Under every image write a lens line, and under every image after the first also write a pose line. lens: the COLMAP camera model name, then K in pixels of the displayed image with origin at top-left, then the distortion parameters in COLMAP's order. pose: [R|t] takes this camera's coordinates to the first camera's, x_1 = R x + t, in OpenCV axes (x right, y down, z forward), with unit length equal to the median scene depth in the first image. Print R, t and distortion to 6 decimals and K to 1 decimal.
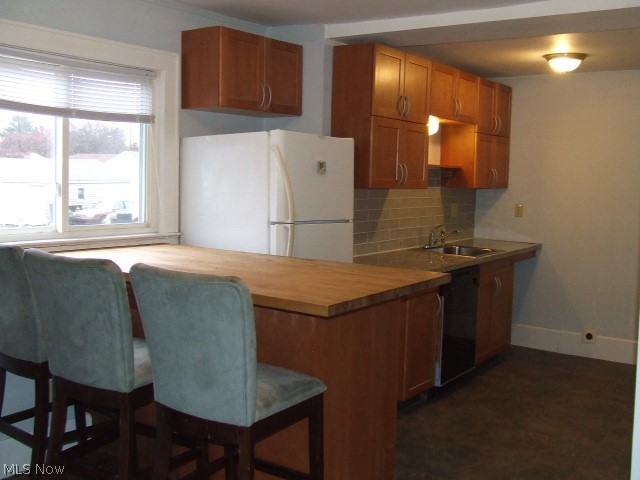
lens RADIAL K [[705.9, 0, 321.5], [0, 705.9, 231.4], [0, 0, 1]] dist [-0.090298, 0.111701]
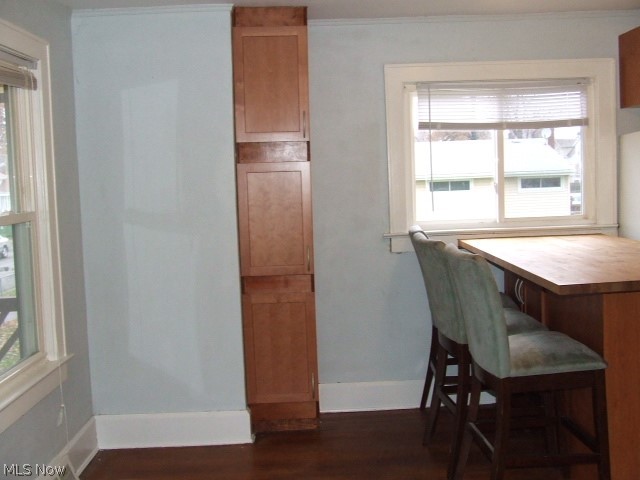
lens RADIAL K [[705.9, 0, 321.5], [0, 705.9, 231.4], [0, 0, 1]] dist [-0.090298, 0.111701]
pose [[0.592423, 0.017398, -0.805439, 0.380304], [-0.012214, 0.999846, 0.012614, 0.004249], [0.805534, 0.002365, 0.592545, 0.006355]]
